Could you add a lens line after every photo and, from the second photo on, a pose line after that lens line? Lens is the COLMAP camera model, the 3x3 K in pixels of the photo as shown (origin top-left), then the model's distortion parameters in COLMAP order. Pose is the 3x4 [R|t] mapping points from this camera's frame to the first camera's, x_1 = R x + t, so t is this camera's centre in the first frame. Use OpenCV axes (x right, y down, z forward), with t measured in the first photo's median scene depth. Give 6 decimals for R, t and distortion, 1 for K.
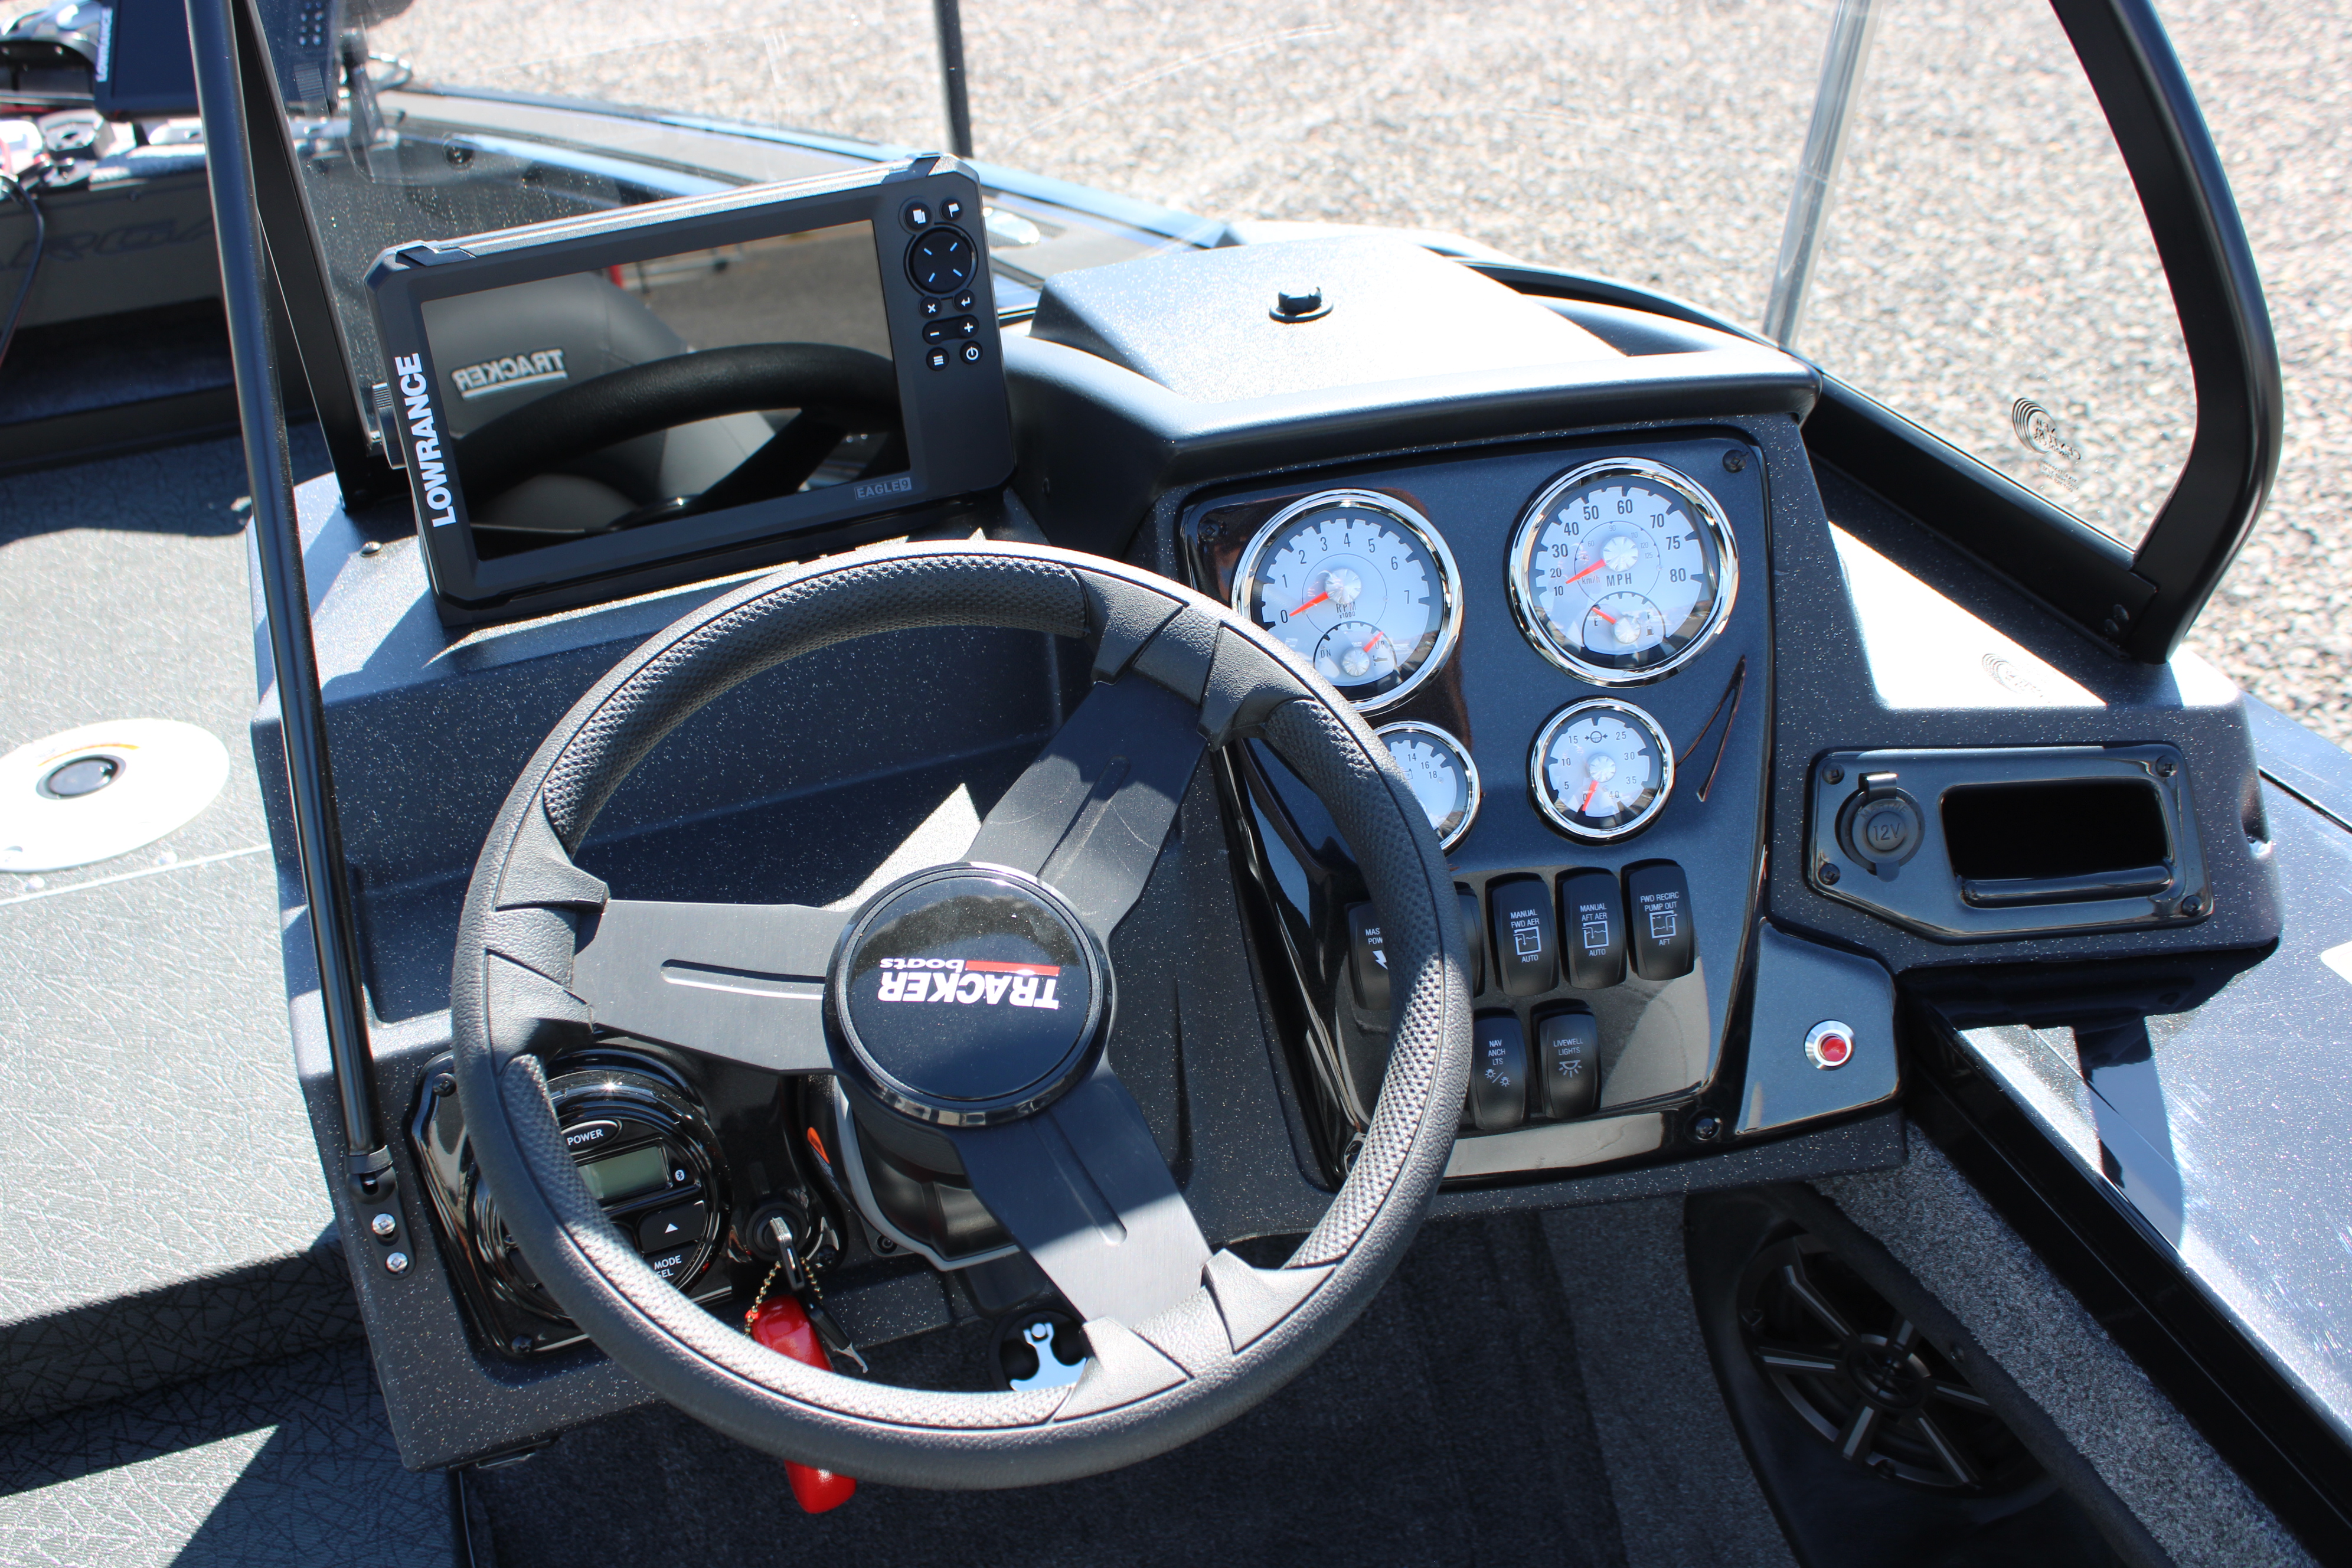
lens RADIAL K [[2275.9, 0, 1103.7], [0, 2275.9, 775.7], [0, 0, 1]] dist [-0.077723, 0.000000]
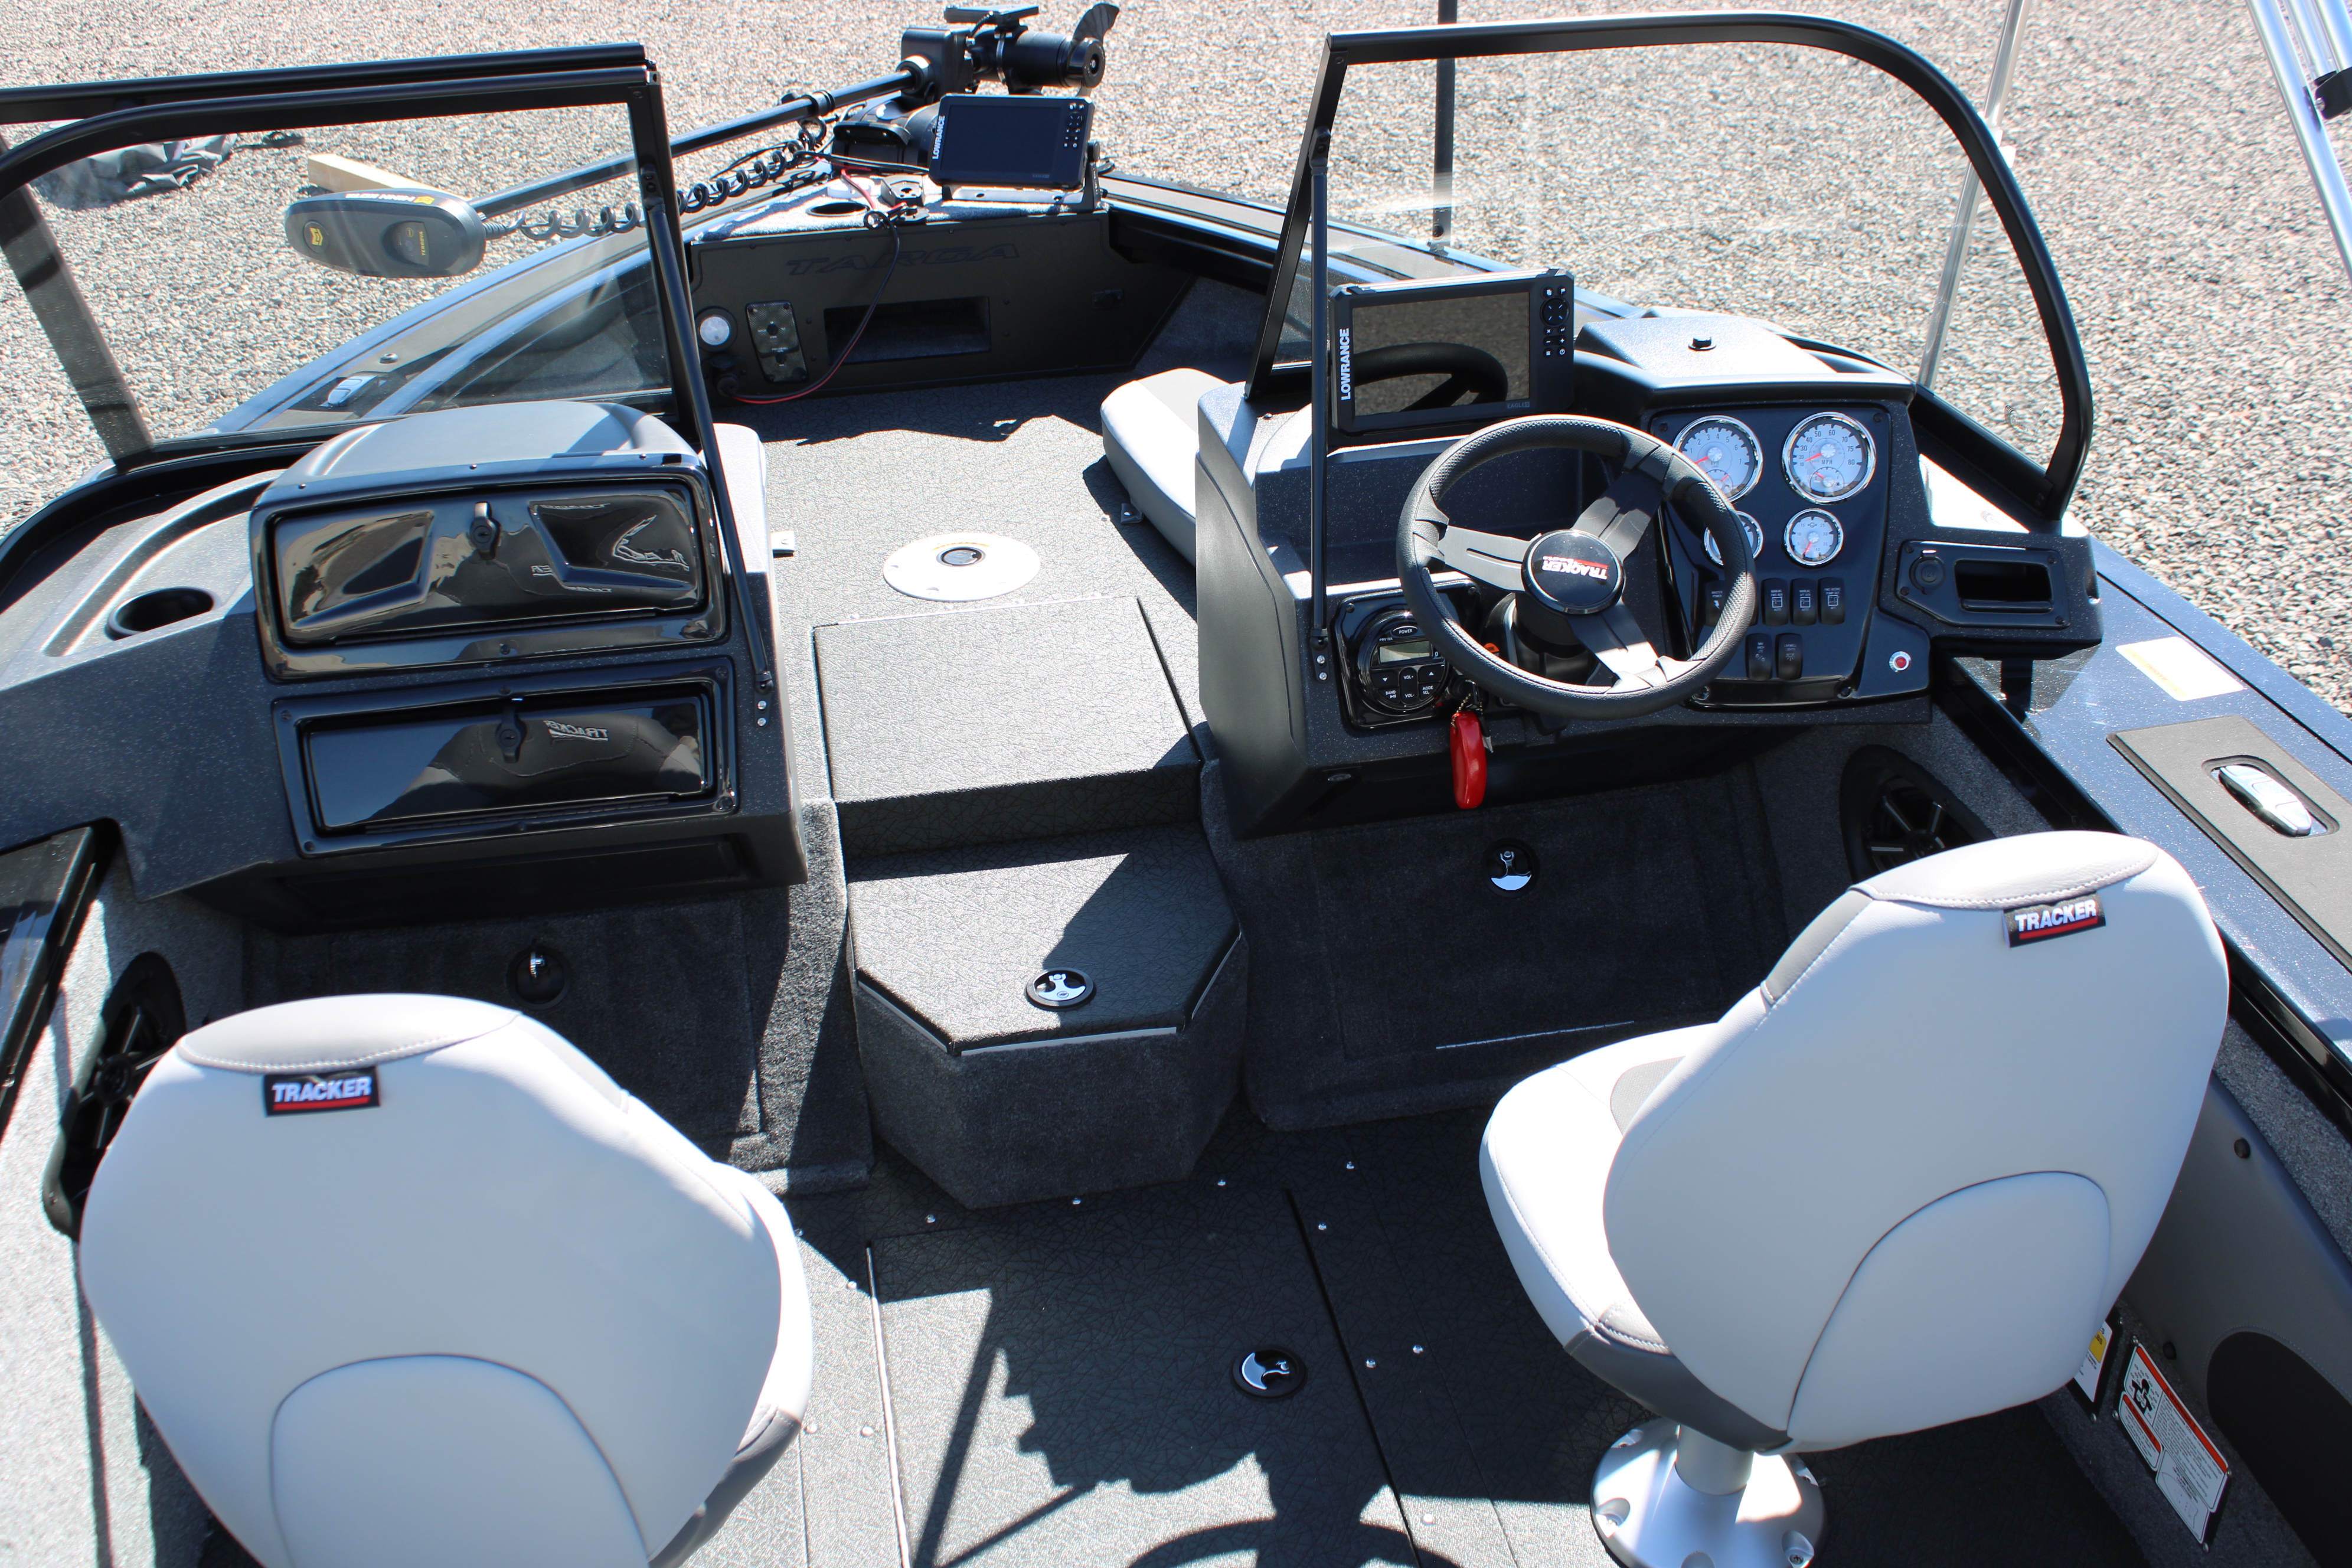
lens RADIAL K [[2275.9, 0, 1132.8], [0, 2275.9, 730.1], [0, 0, 1]] dist [-0.077723, 0.000000]
pose [[0.990232, 0.097064, -0.100100, -0.225803], [-0.101482, 0.994032, -0.040019, 0.346071], [0.095618, 0.049786, 0.994172, -1.371830]]
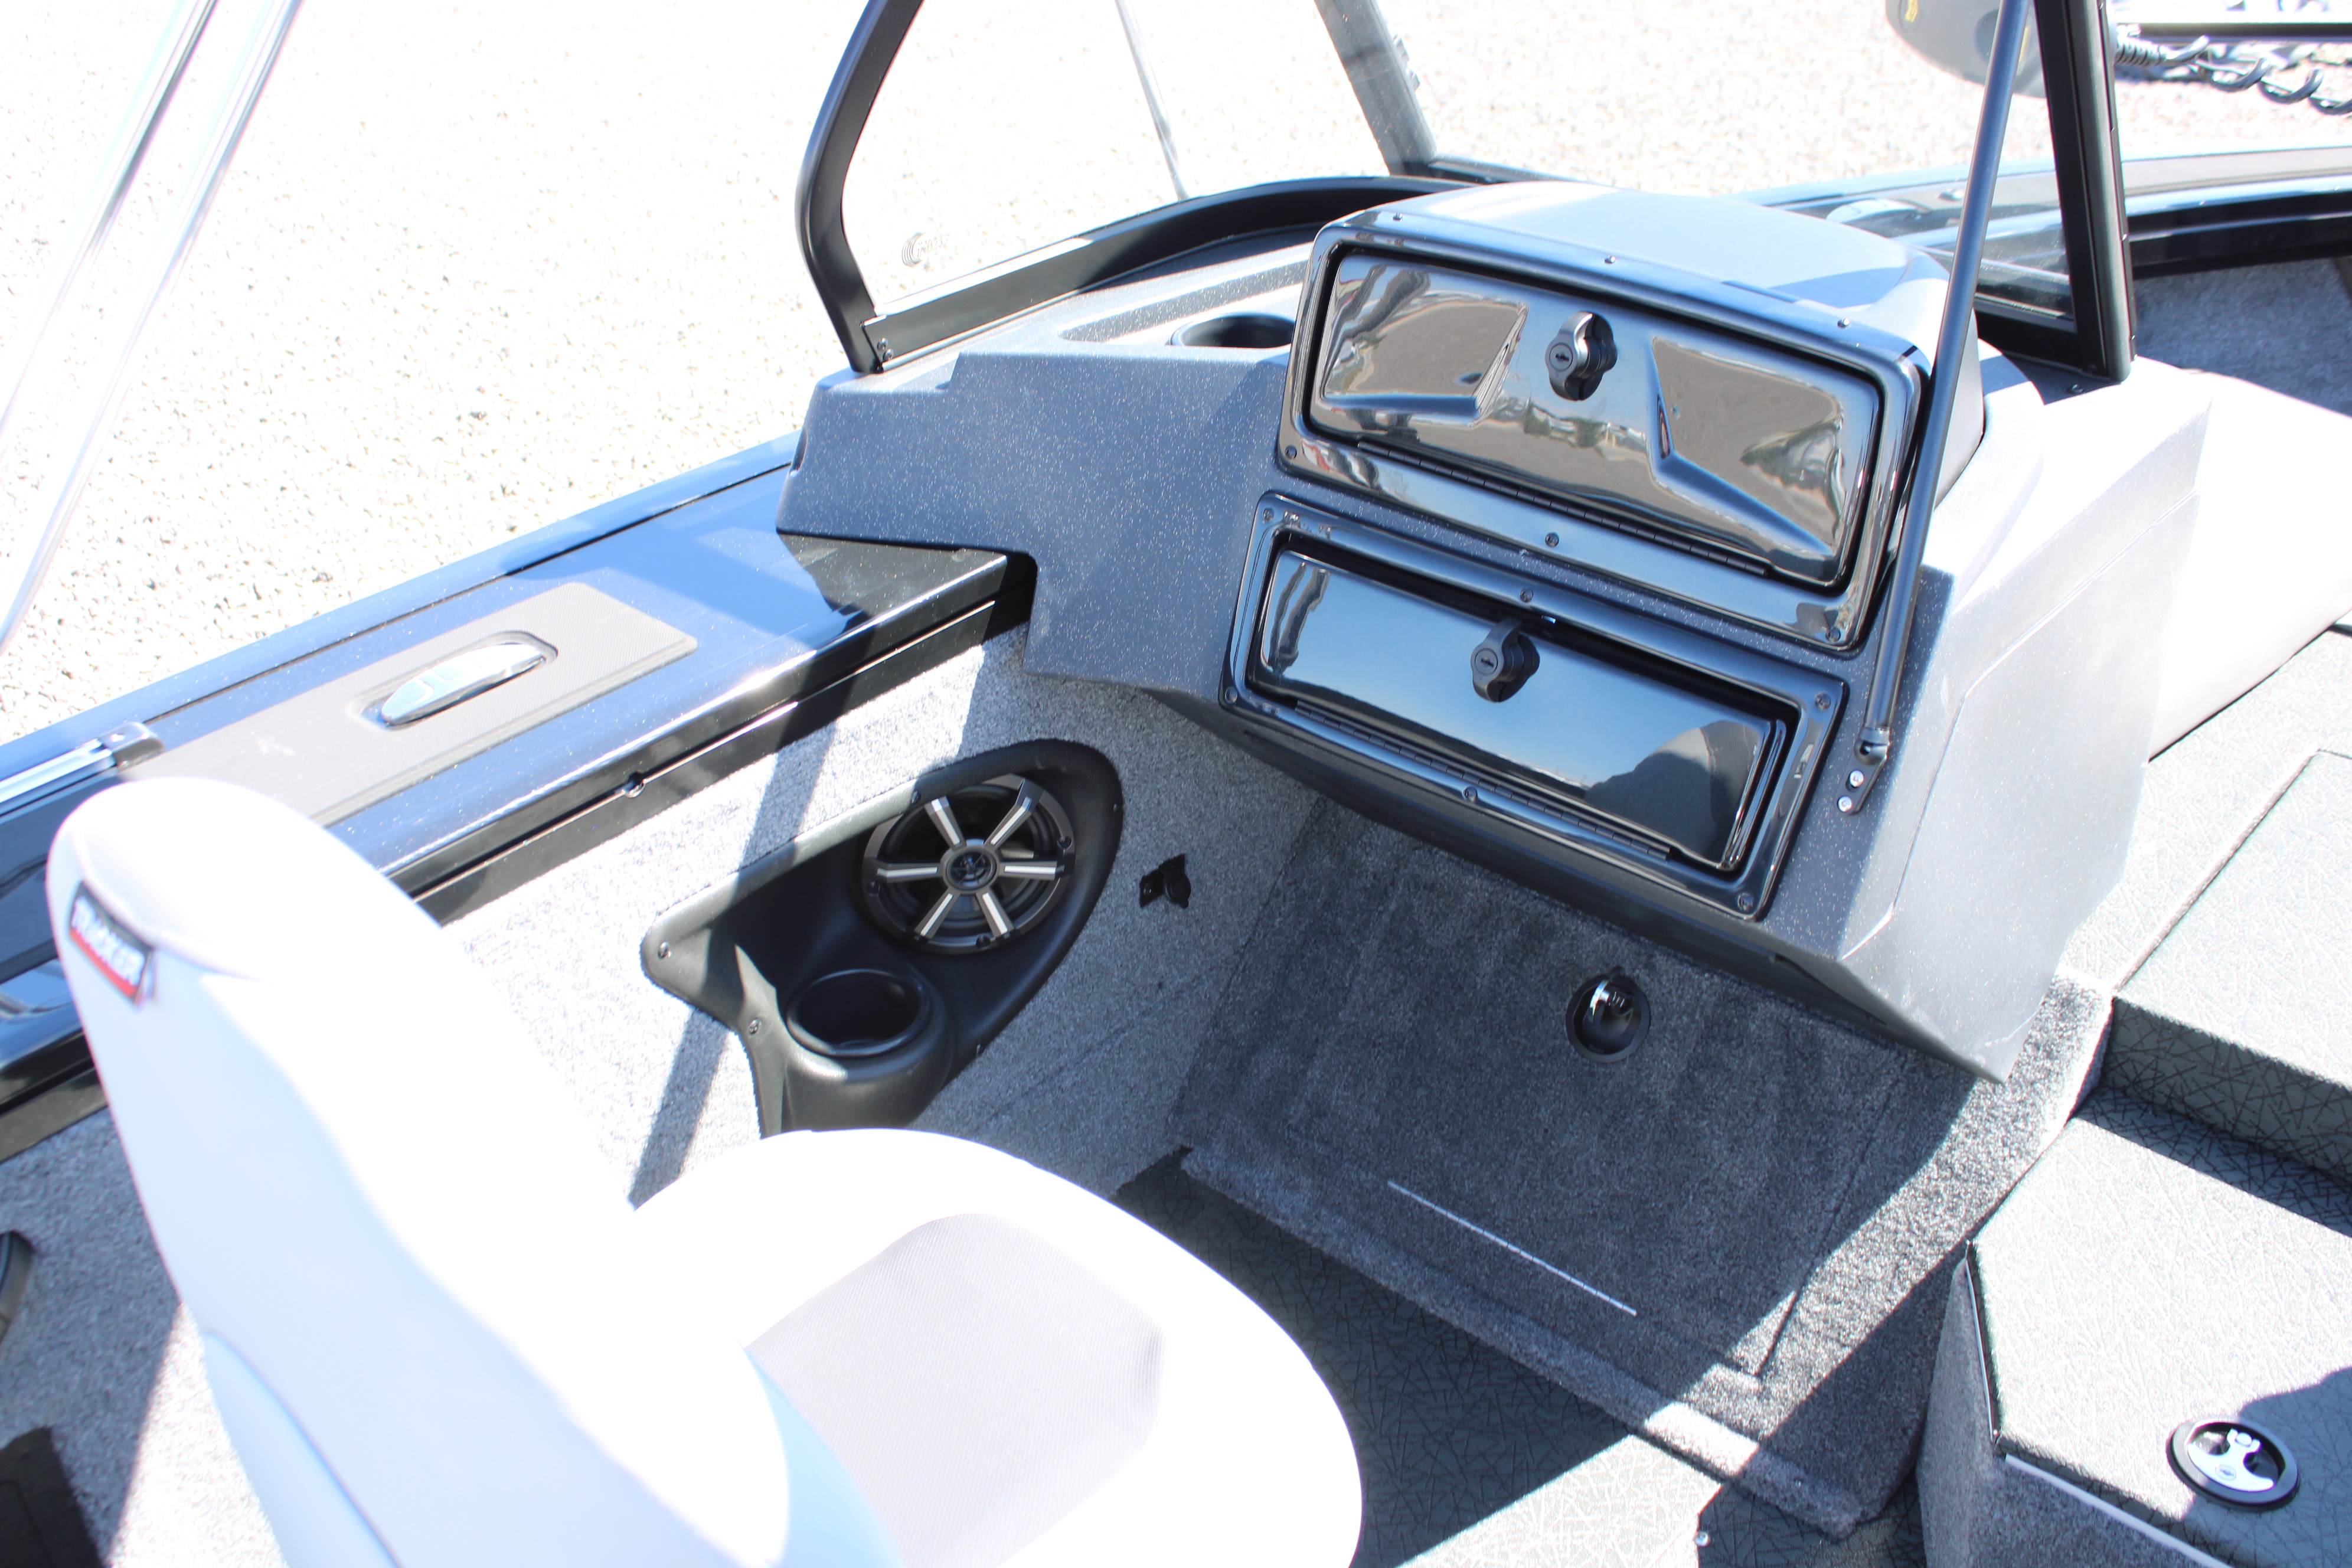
lens RADIAL K [[2275.9, 0, 1192.1], [0, 2275.9, 772.7], [0, 0, 1]] dist [-0.077723, 0.000000]
pose [[0.514413, 0.476582, -0.712916, -0.075948], [-0.461507, 0.854544, 0.238255, 0.138606], [0.722766, 0.206454, 0.659535, -0.383896]]
